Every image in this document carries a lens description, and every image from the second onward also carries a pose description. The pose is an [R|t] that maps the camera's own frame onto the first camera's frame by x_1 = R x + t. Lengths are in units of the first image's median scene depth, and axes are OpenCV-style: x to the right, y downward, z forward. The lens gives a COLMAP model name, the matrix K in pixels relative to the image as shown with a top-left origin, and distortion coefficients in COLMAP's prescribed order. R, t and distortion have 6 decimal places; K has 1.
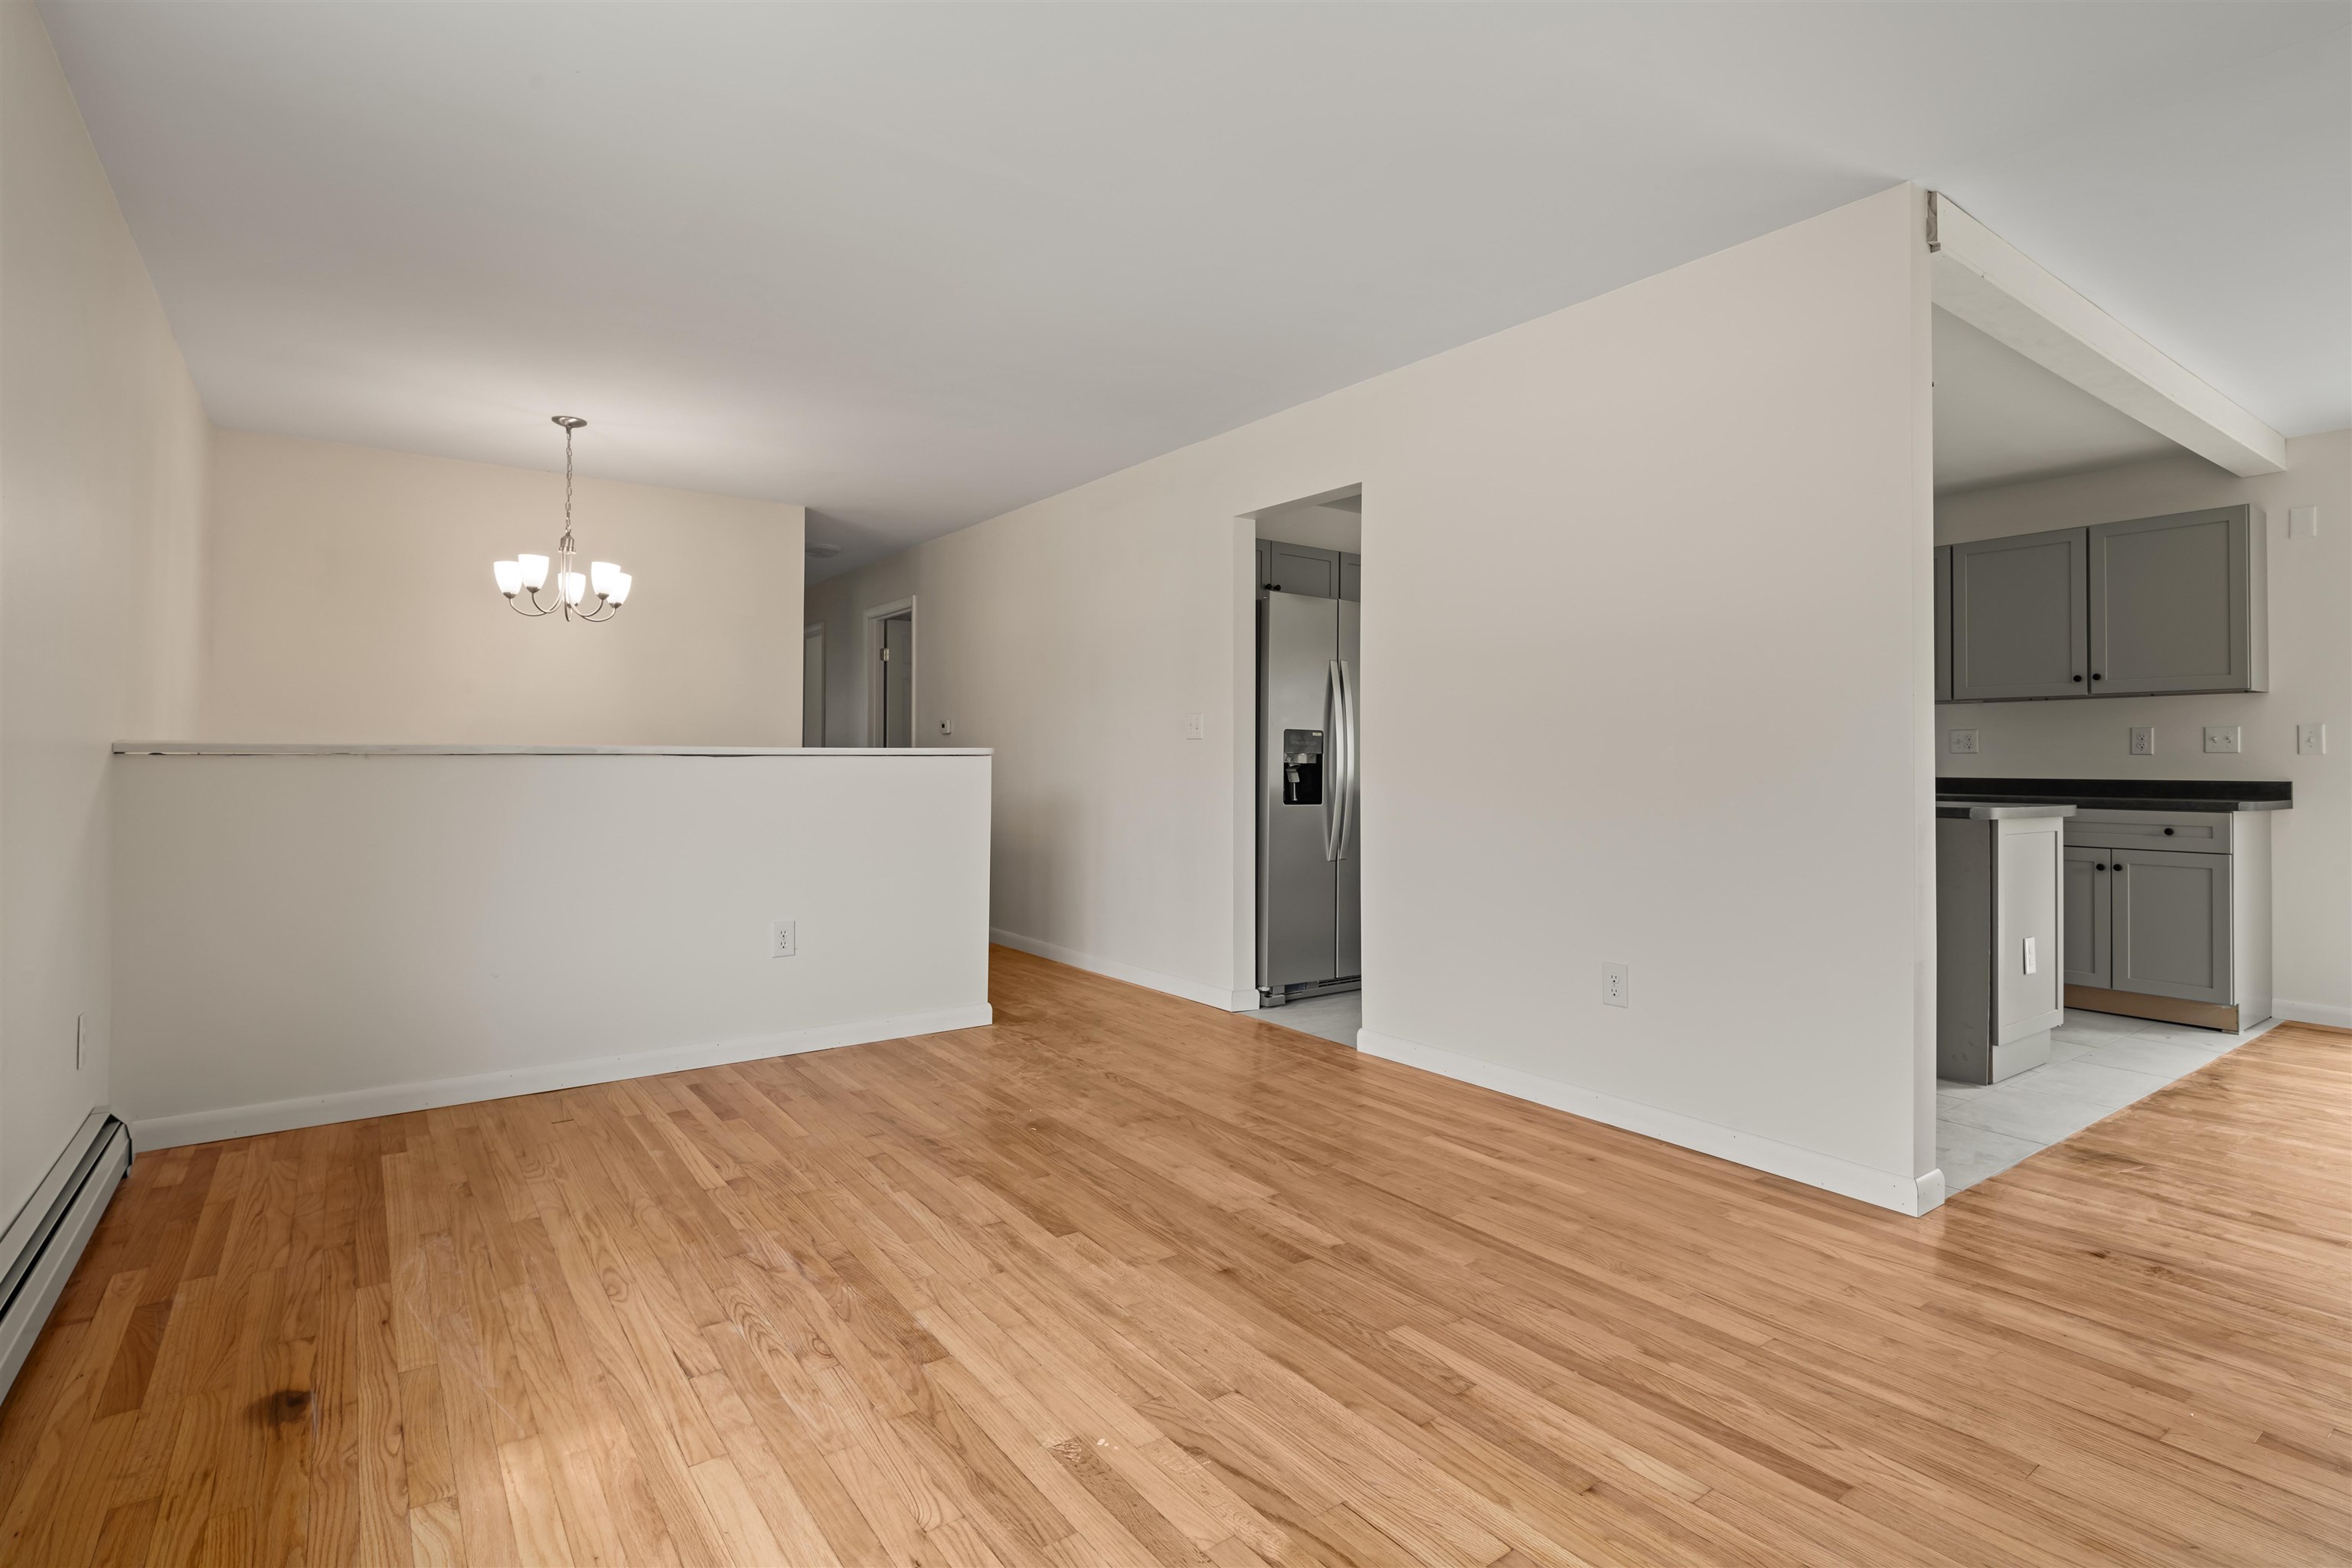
lens RADIAL K [[1121.9, 0, 1178.2], [0, 1121.9, 748.2], [0, 0, 1]] dist [0.002375, -0.004522]
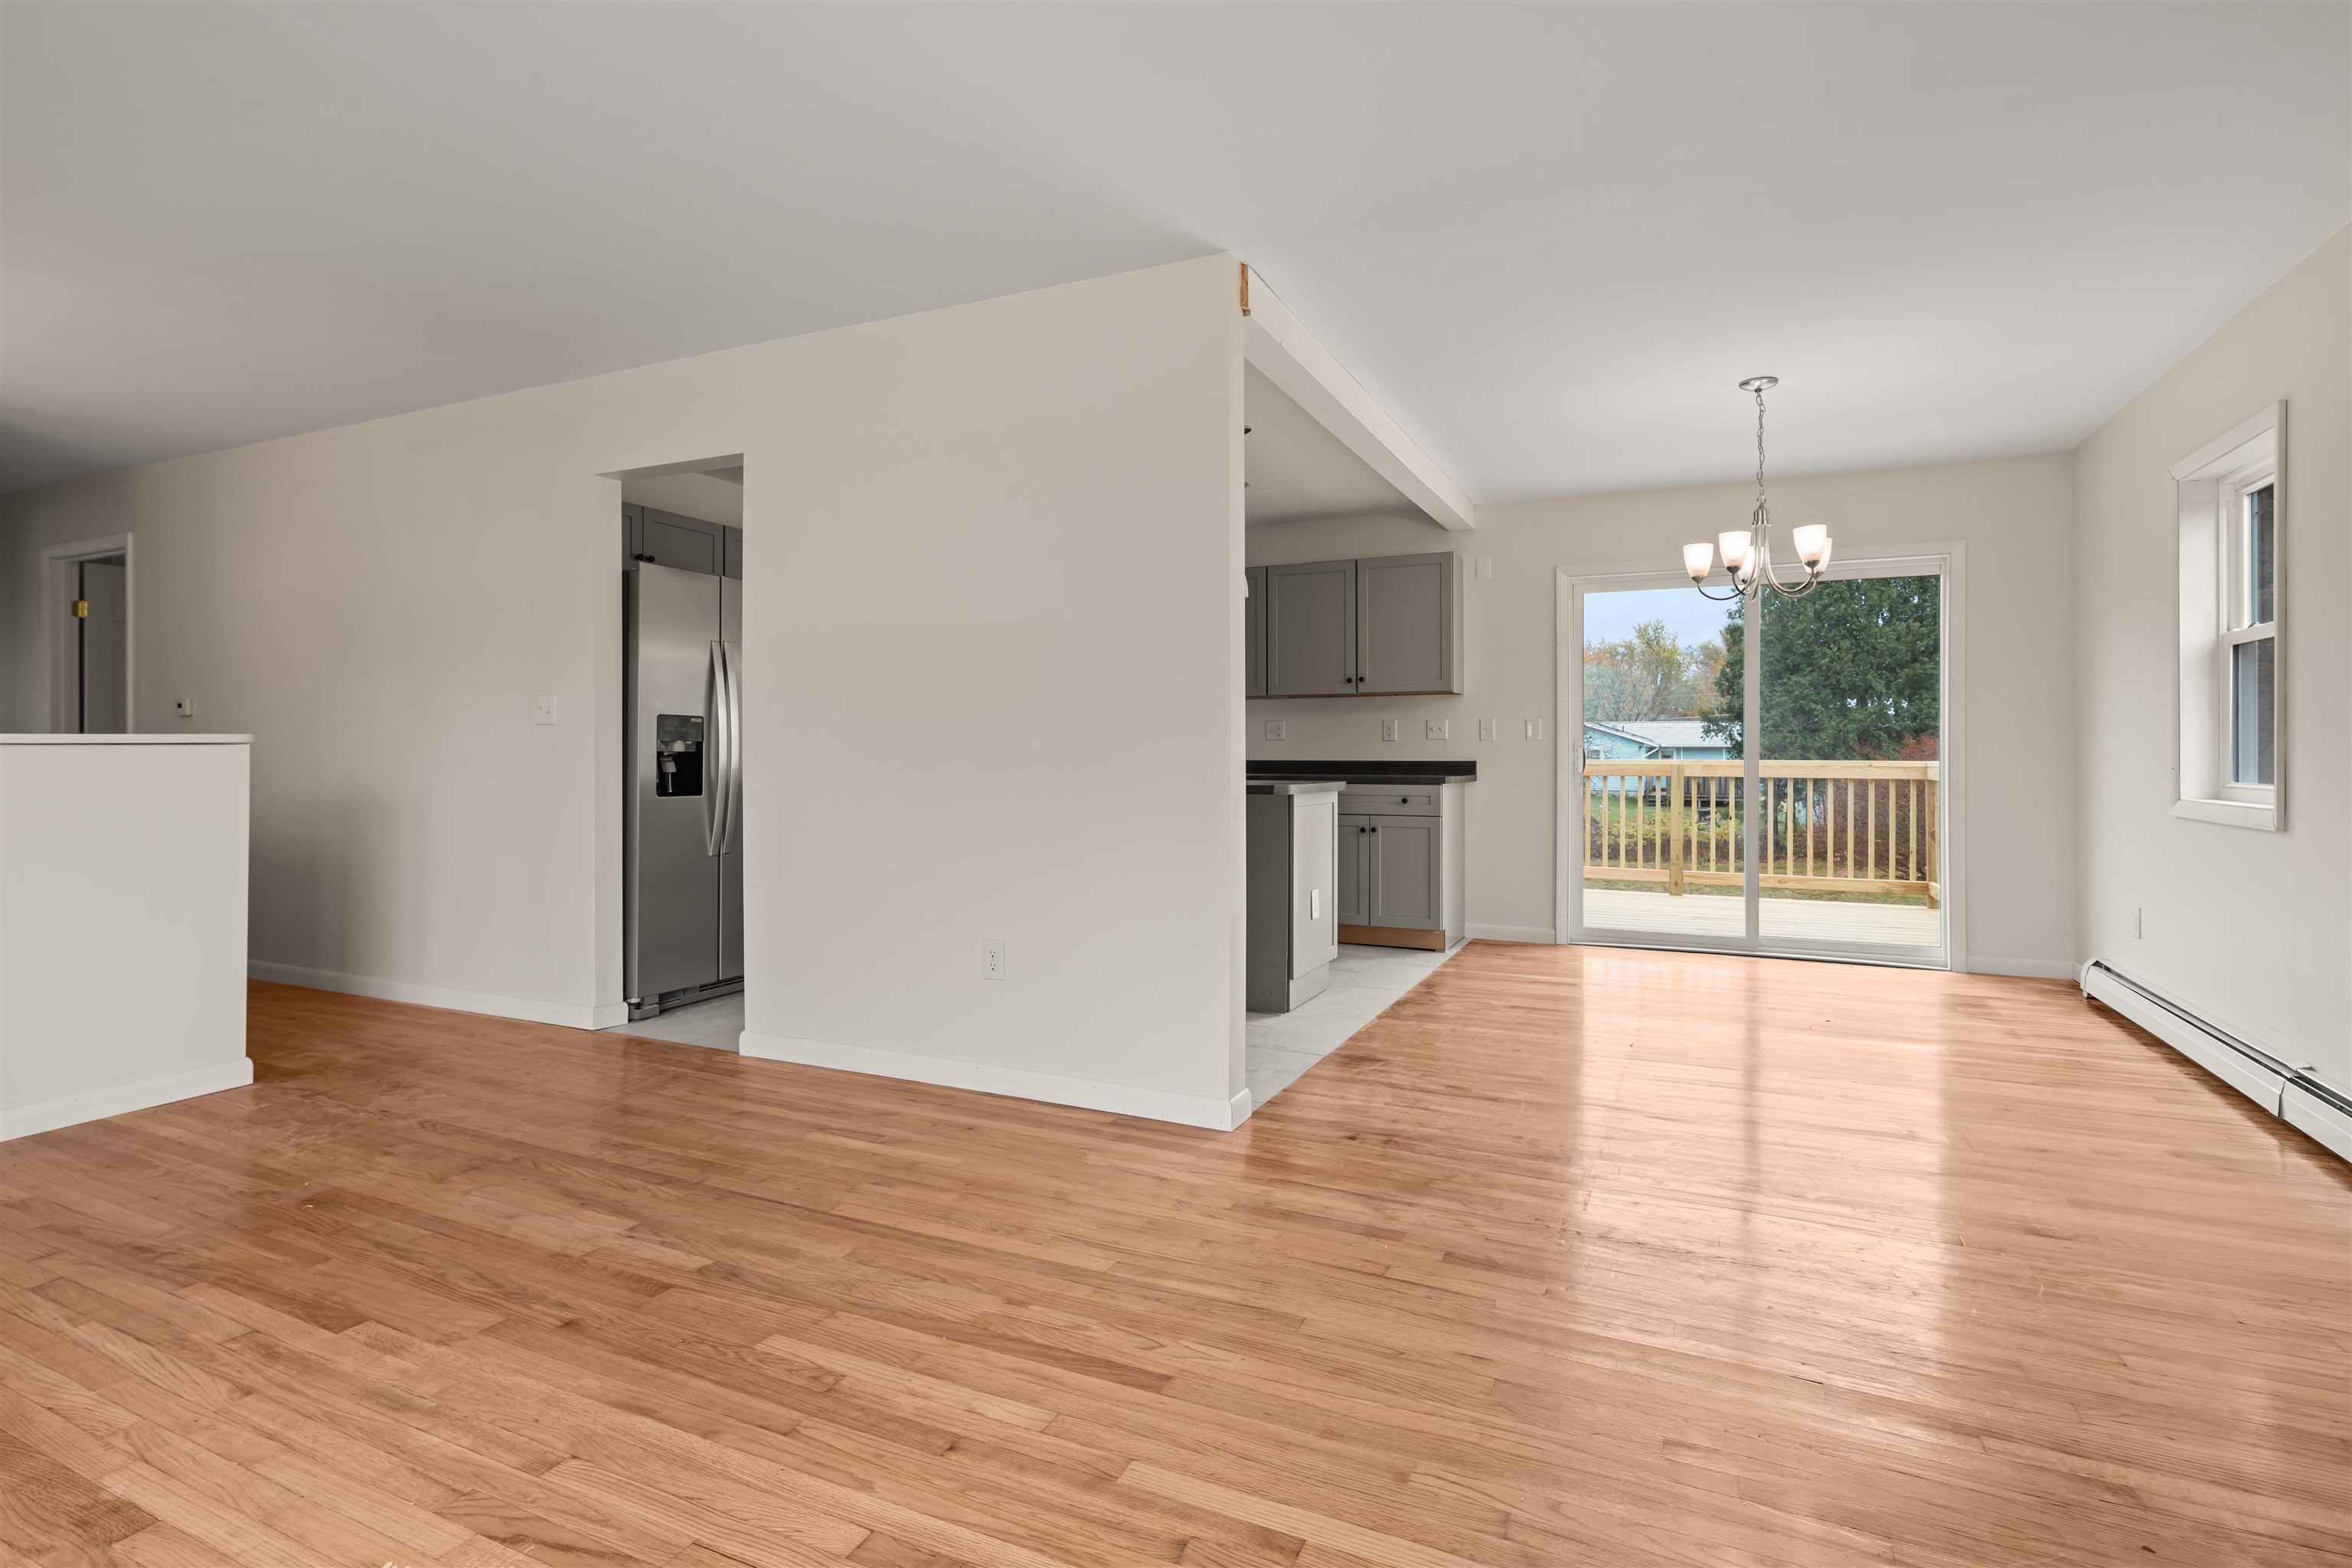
lens RADIAL K [[1125.6, 0, 1160.6], [0, 1125.6, 746.2], [0, 0, 1]] dist [0.002470, -0.004822]
pose [[0.876326, -0.003610, 0.481705, 0.020952], [-0.000992, 0.999956, 0.009298, 0.000232], [-0.481718, -0.008626, 0.876284, -0.001528]]
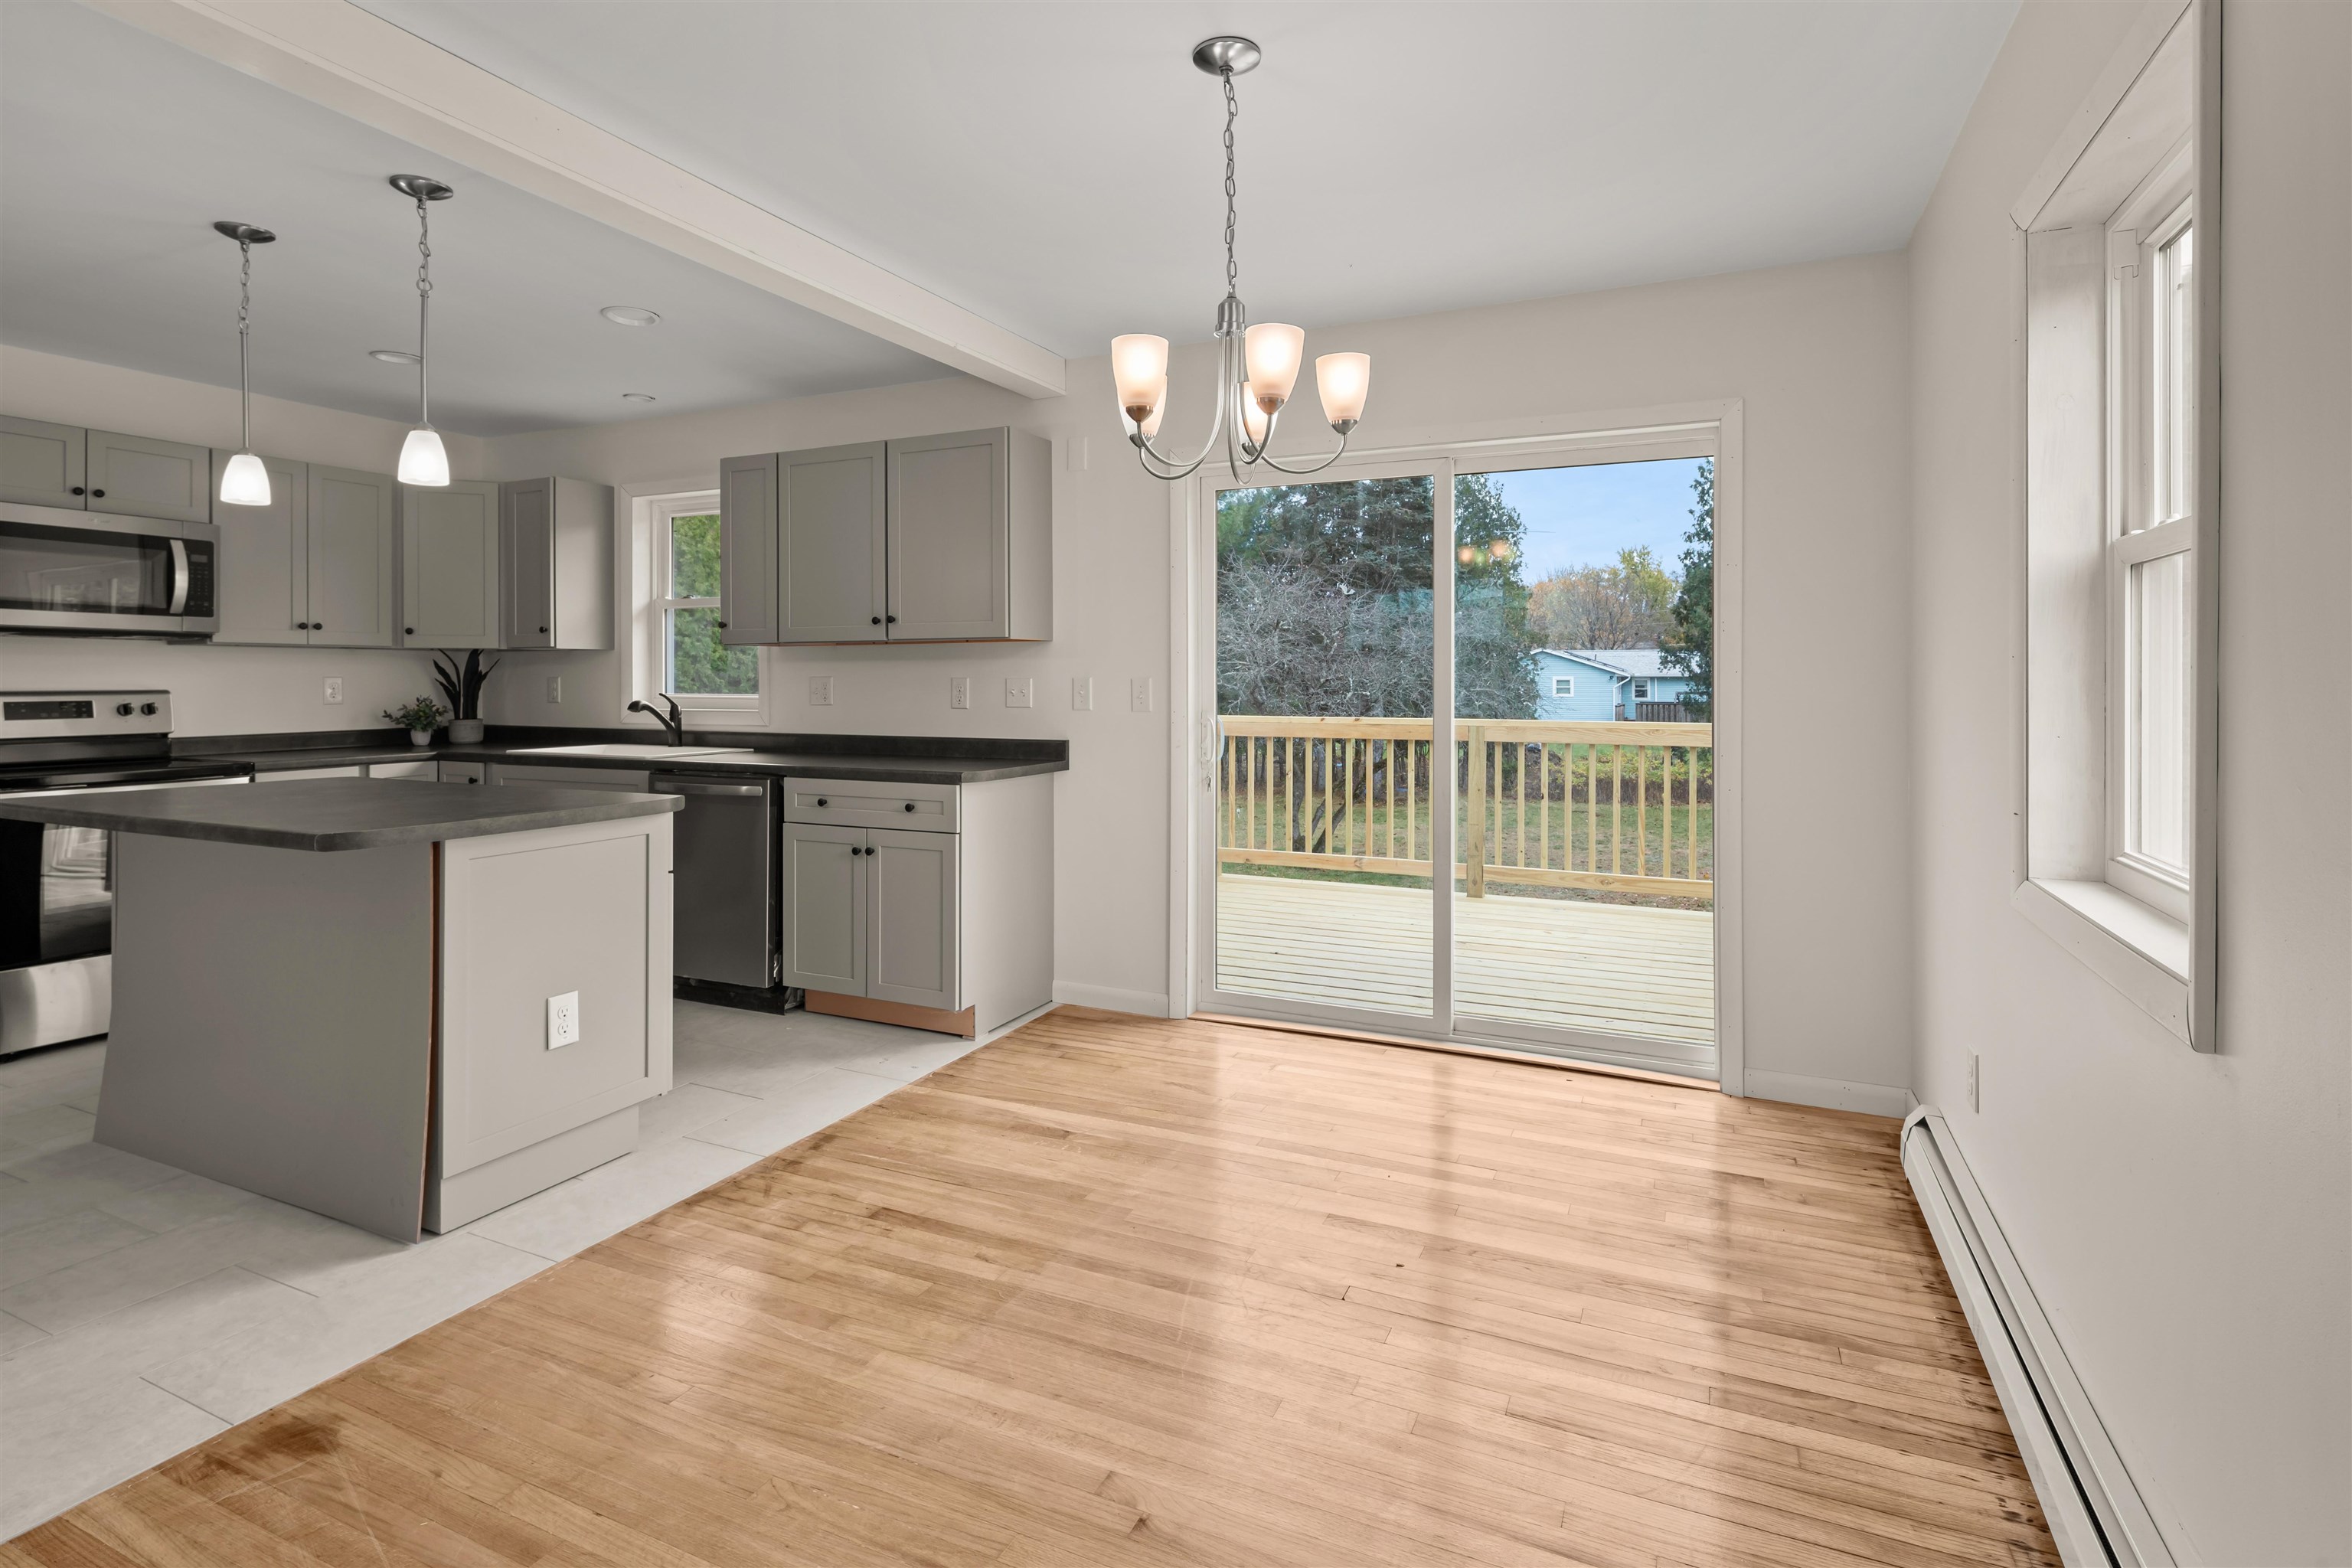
lens RADIAL K [[1169.9, 0, 1129.5], [0, 1169.9, 677.5], [0, 0, 1]] dist [0.002521, -0.000378]
pose [[0.873213, -0.005452, 0.487309, 0.998475], [0.000052, 0.999938, 0.011093, -0.053815], [-0.487339, -0.009662, 0.873159, 0.261098]]
